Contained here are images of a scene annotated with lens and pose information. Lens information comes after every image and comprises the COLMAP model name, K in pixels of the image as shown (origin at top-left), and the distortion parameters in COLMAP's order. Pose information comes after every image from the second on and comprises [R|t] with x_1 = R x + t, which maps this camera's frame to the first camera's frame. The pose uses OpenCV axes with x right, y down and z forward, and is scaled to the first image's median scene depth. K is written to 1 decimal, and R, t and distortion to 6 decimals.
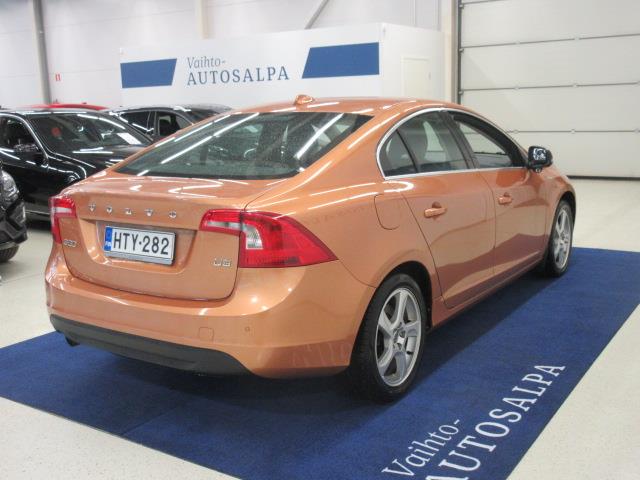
lens RADIAL K [[761.3, 0, 315.3], [0, 761.3, 240.2], [0, 0, 1]] dist [0.026356, 0.000000]
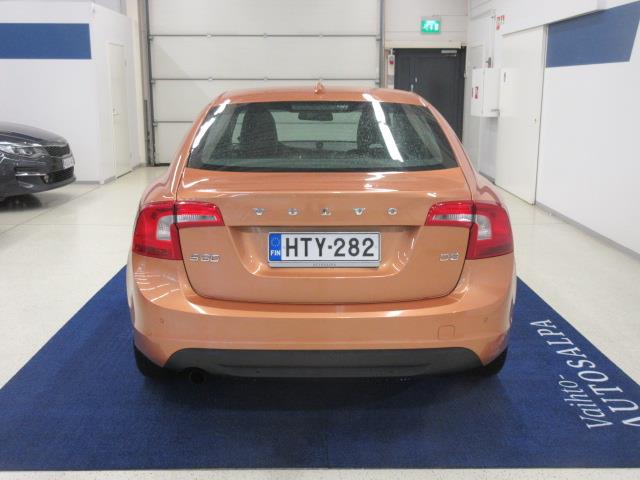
lens RADIAL K [[761.3, 0, 322.1], [0, 761.3, 238.6], [0, 0, 1]] dist [0.026356, 0.000000]
pose [[0.798482, -0.088381, 0.595496, -0.765765], [0.082240, 0.995906, 0.037535, -0.040298], [-0.596375, 0.019002, 0.802481, 0.295224]]
